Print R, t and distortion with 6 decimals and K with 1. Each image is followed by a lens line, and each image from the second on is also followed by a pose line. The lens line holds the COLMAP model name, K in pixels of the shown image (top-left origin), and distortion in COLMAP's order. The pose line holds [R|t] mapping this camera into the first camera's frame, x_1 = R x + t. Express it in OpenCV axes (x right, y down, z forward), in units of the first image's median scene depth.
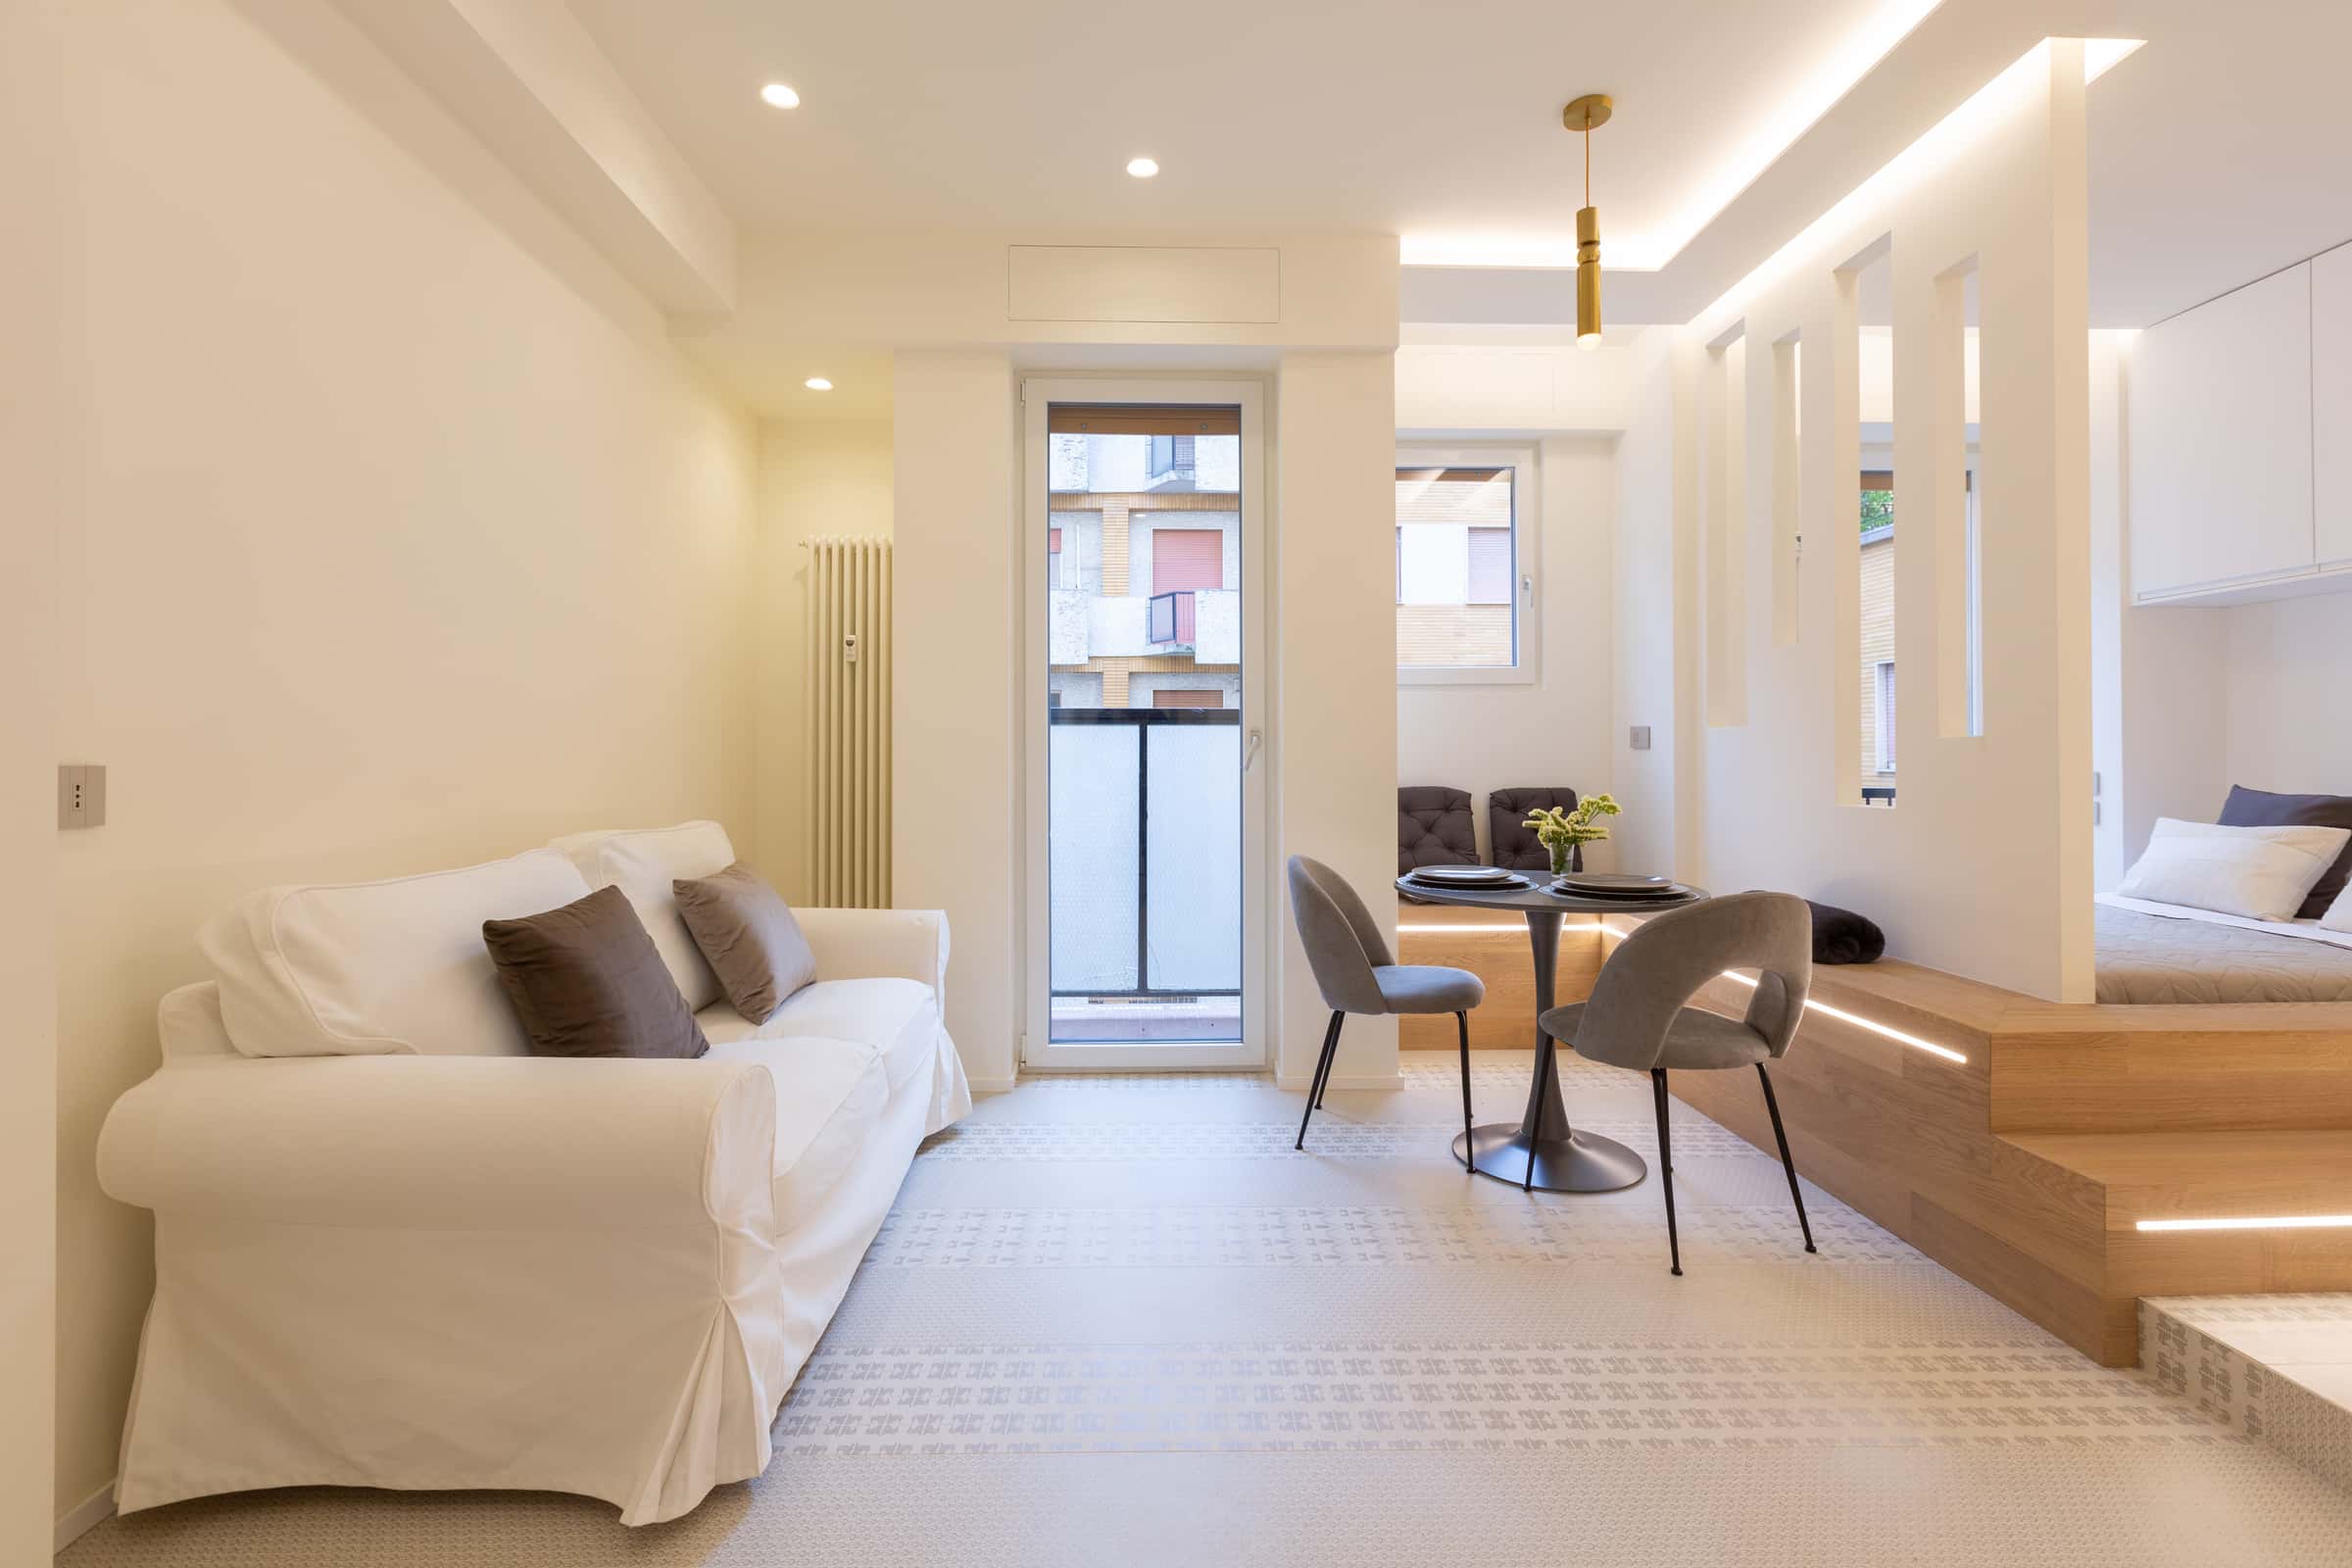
lens RADIAL K [[1052.6, 0, 1170.8], [0, 1052.6, 745.8], [0, 0, 1]] dist [0.000190, -0.000545]
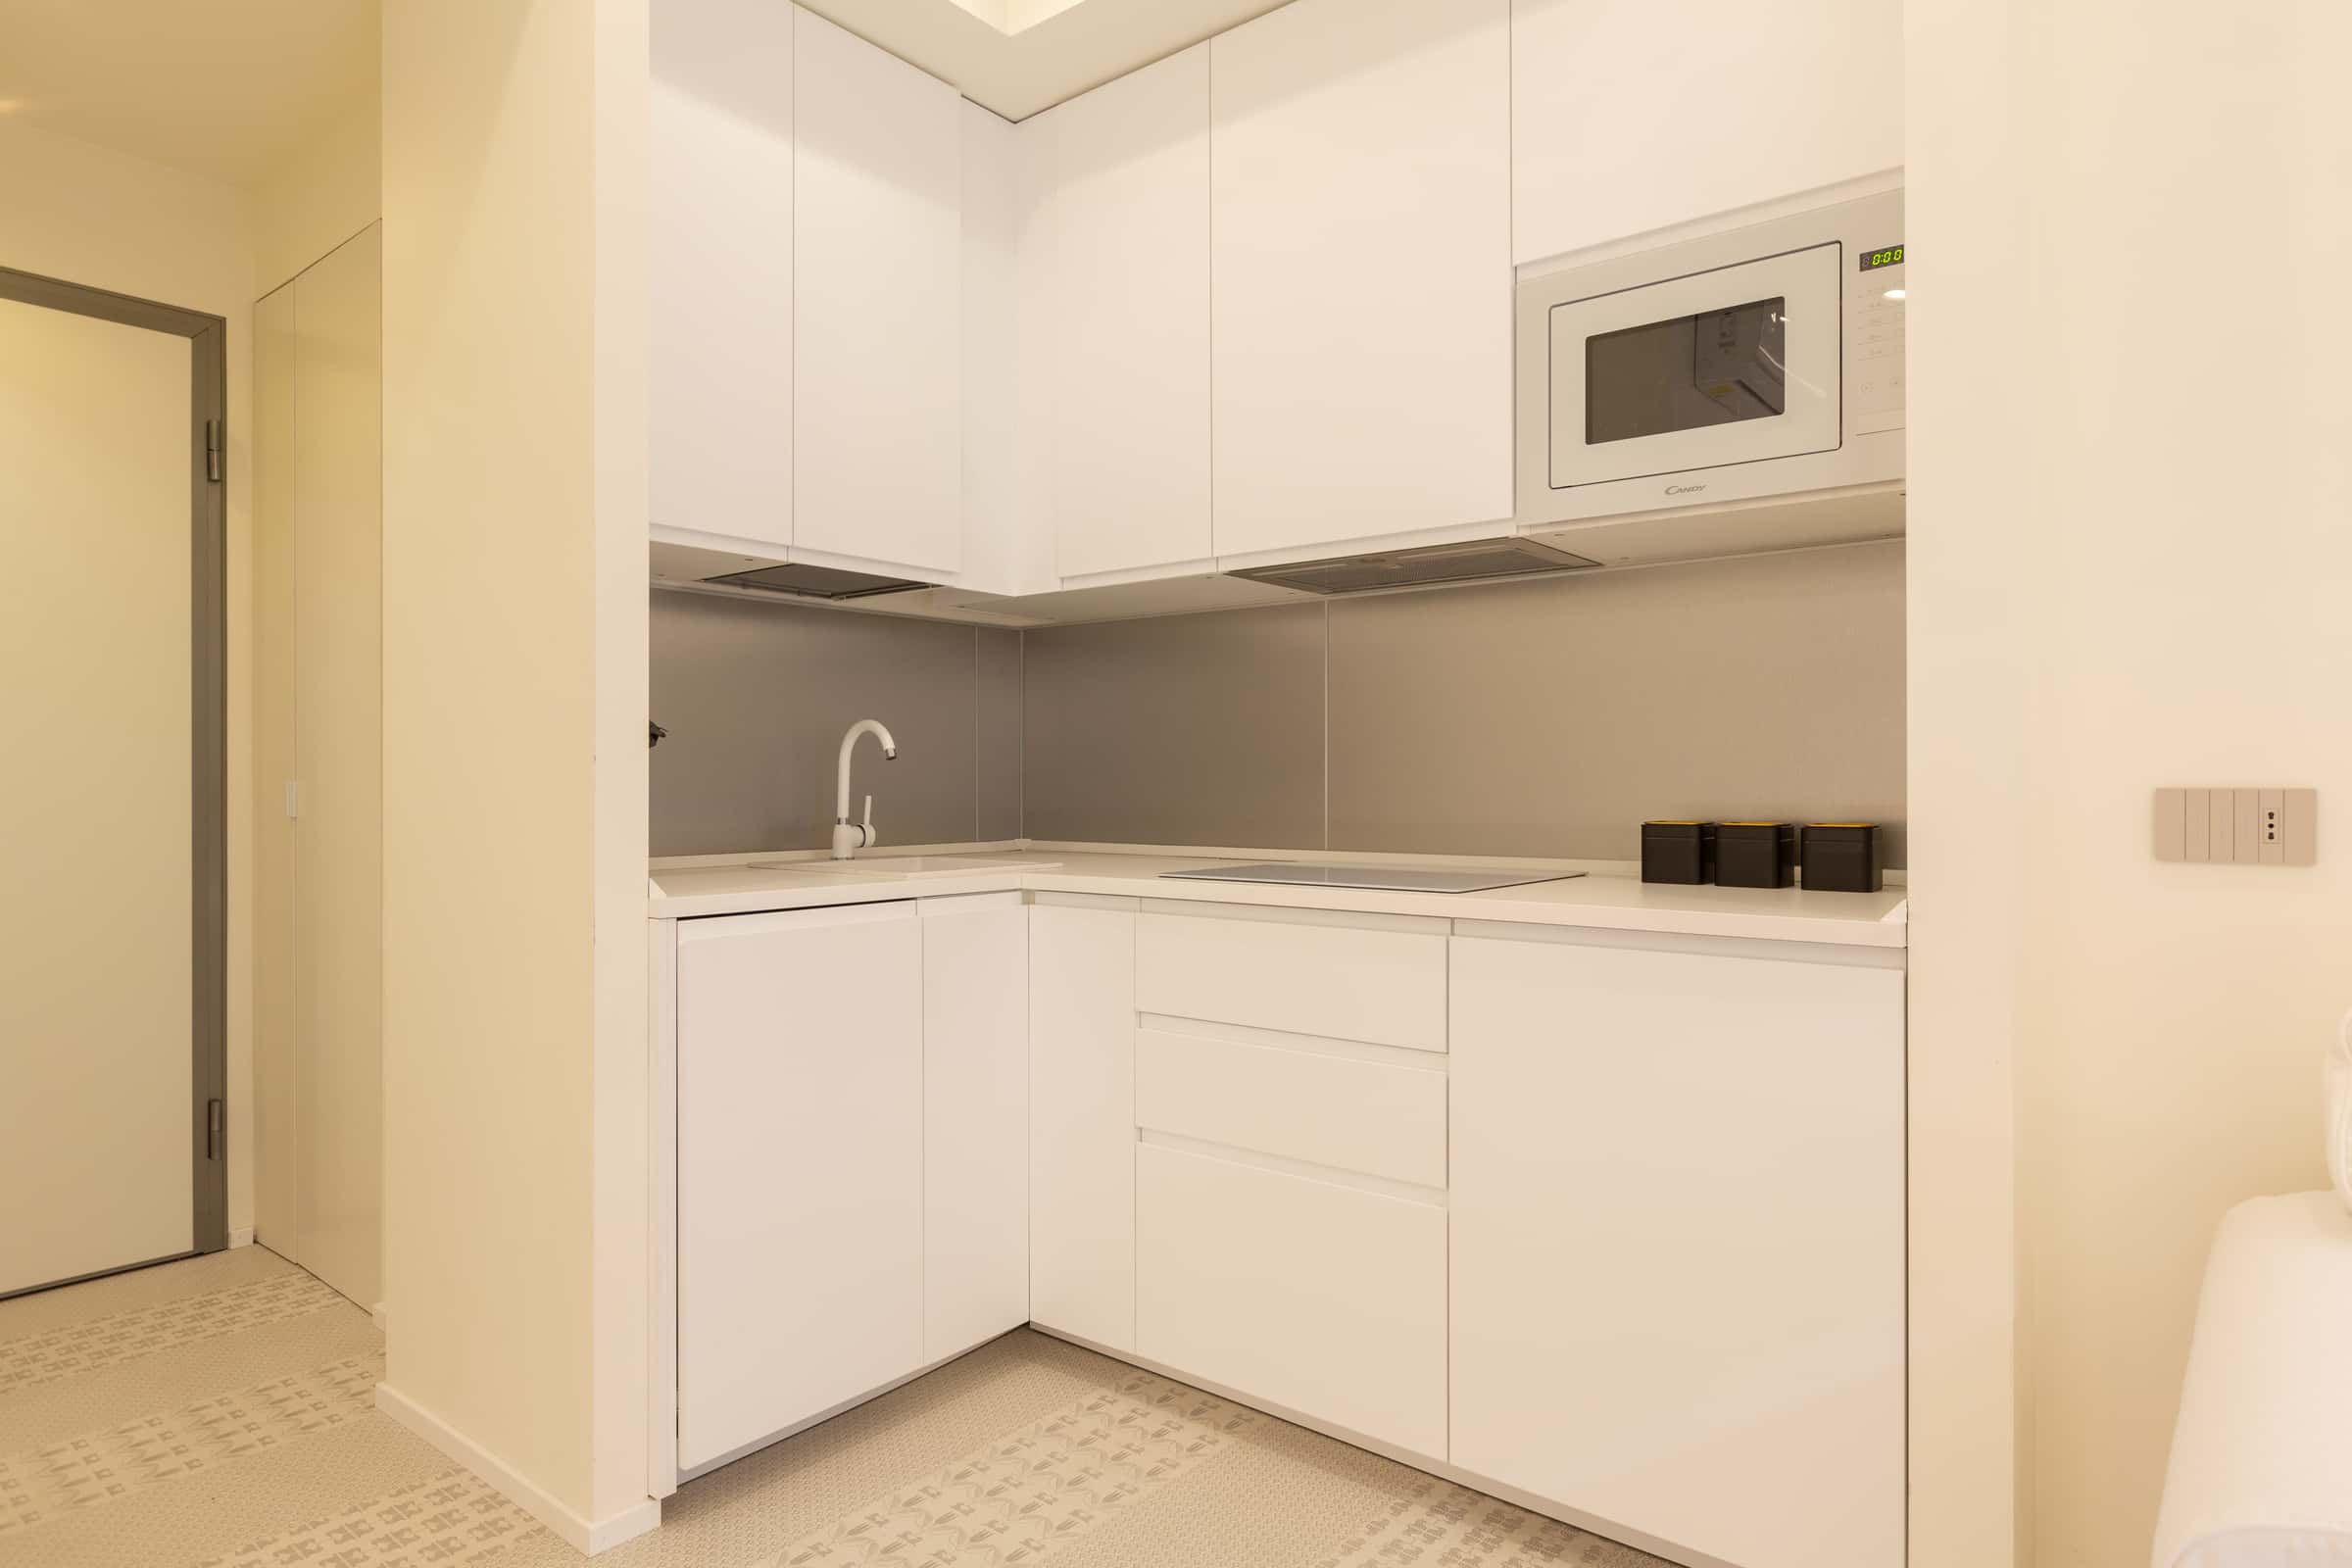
lens RADIAL K [[1348.7, 0, 1180.3], [0, 1348.7, 778.0], [0, 0, 1]] dist [-0.001293, -0.000803]
pose [[-0.650839, -0.001443, -0.759214, 0.144767], [0.009600, 0.999903, -0.010129, 0.005872], [0.759155, -0.013881, -0.650762, 0.475950]]
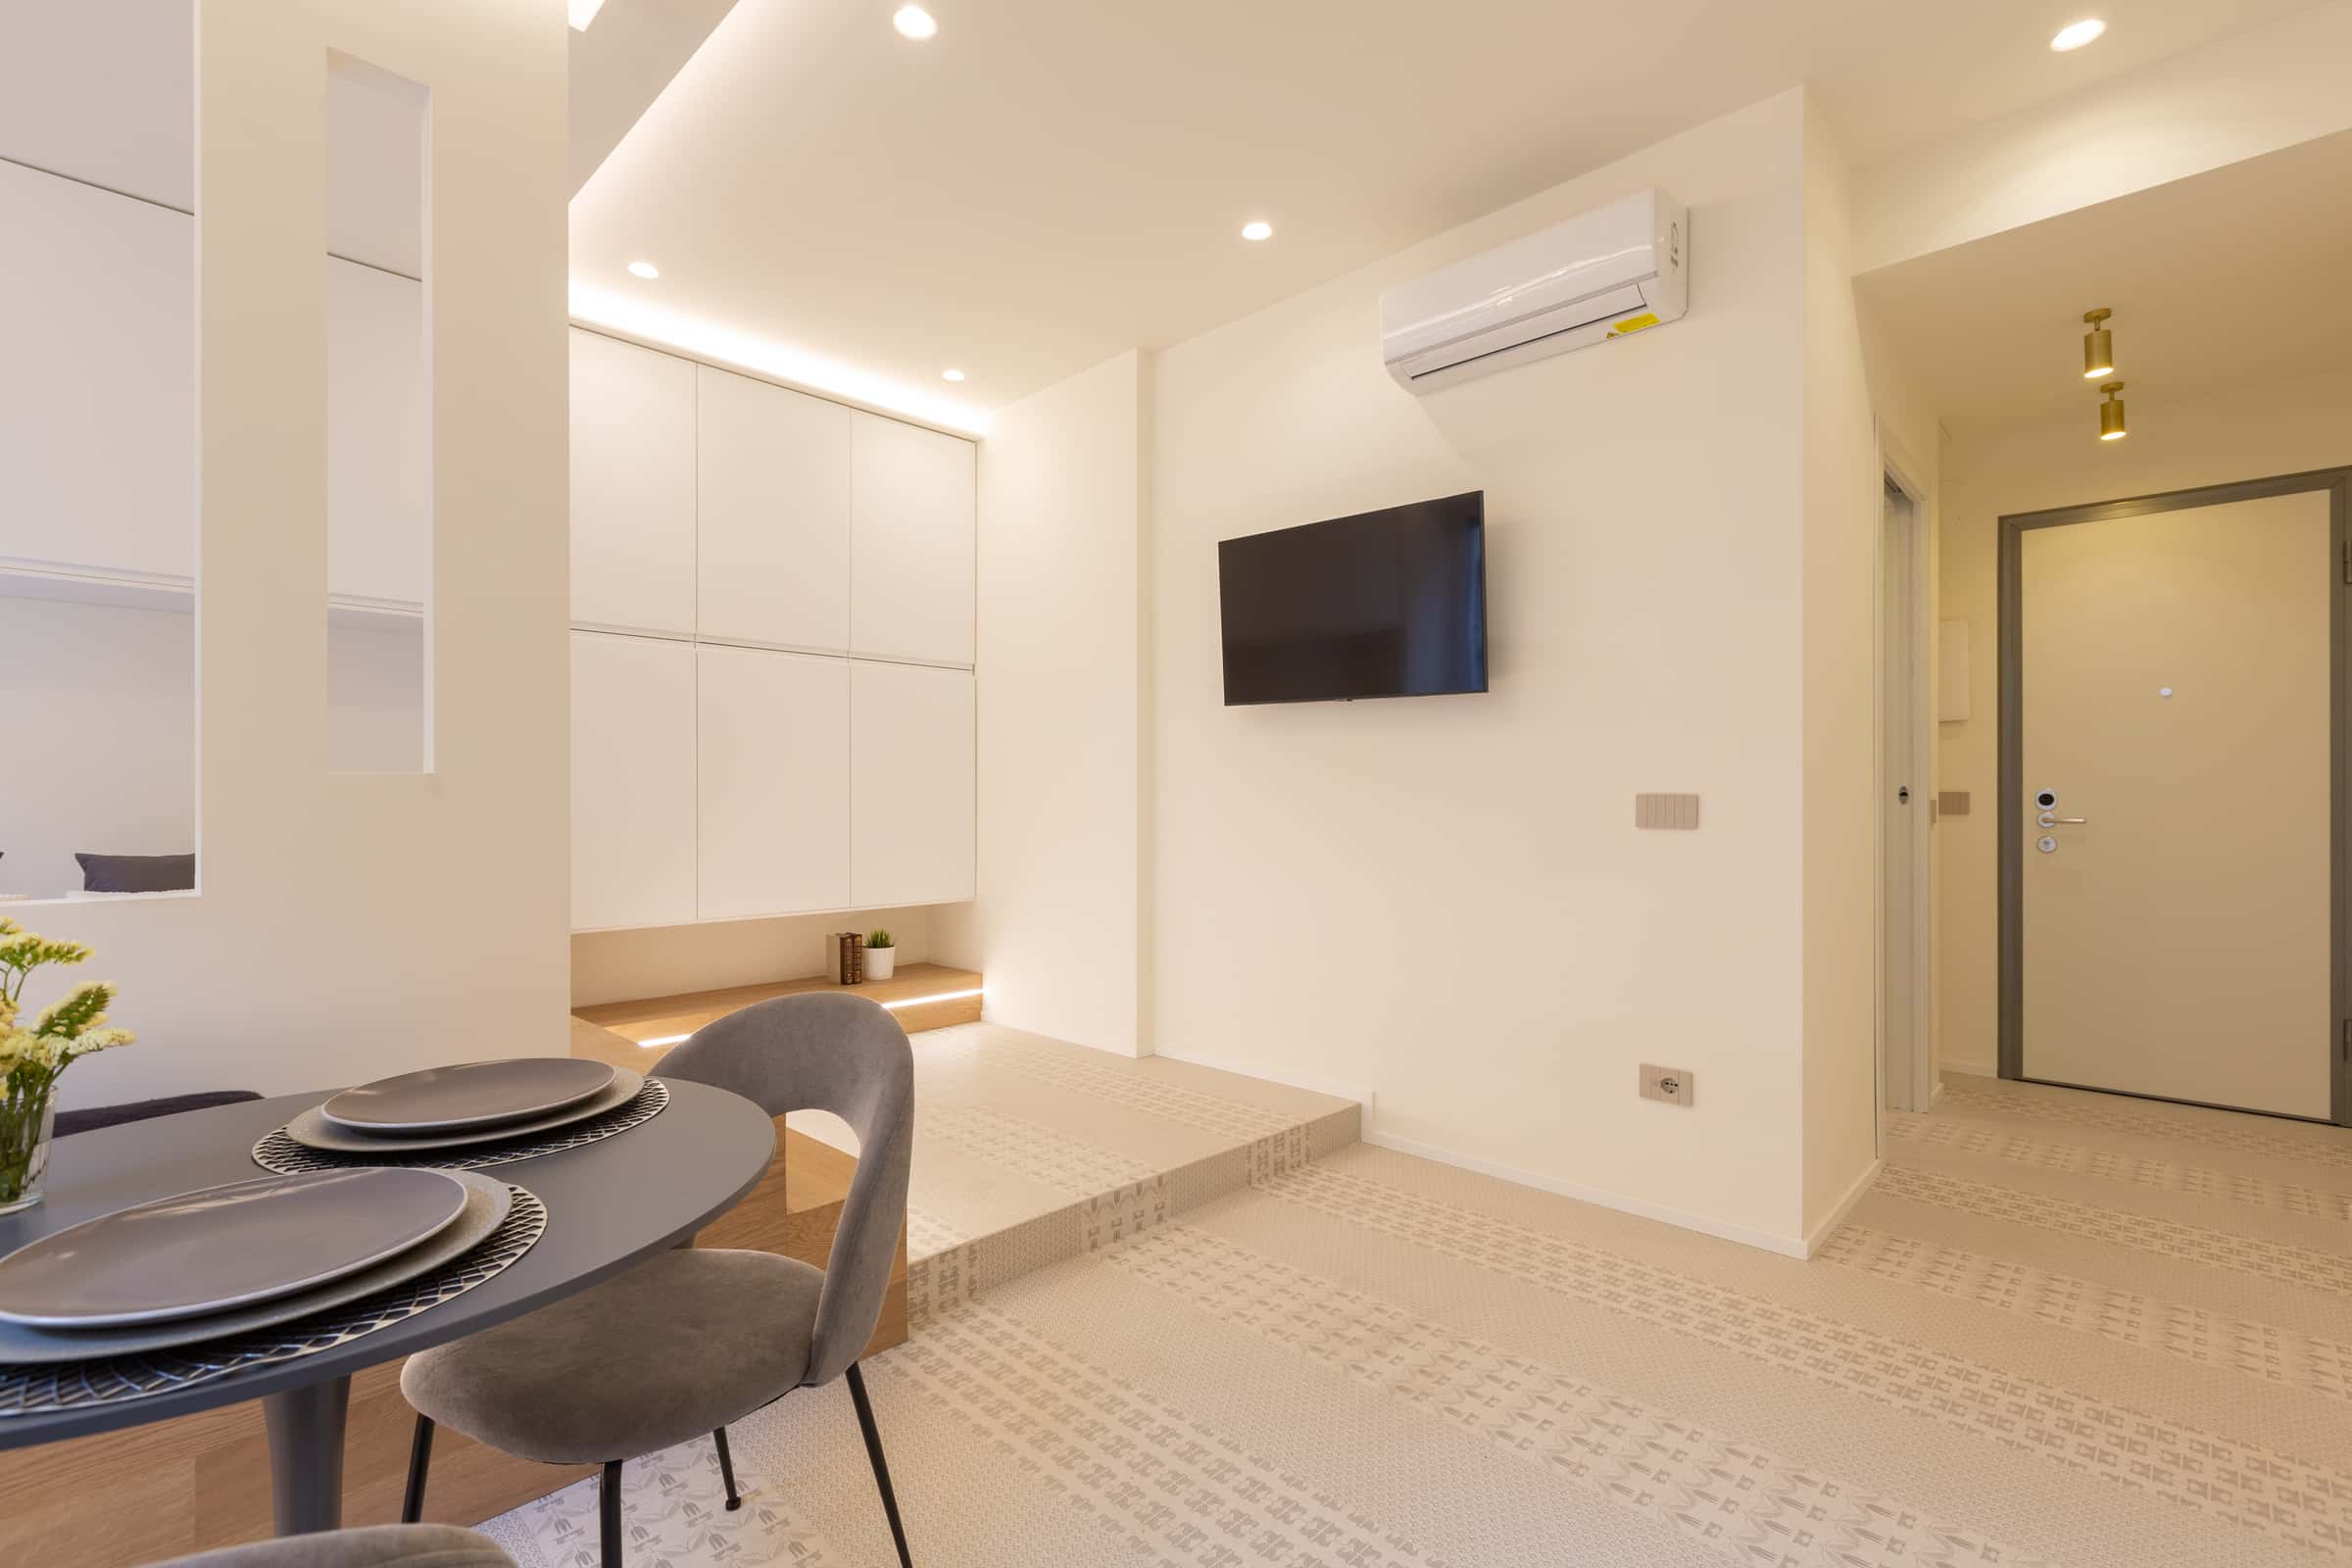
lens RADIAL K [[1052.8, 0, 1176.0], [0, 1052.8, 797.8], [0, 0, 1]] dist [0.001062, -0.000973]
pose [[-0.700069, 0.004336, 0.714062, -0.073269], [-0.004267, 0.999938, -0.010255, 0.010155], [-0.714062, -0.010226, -0.700007, 0.930037]]
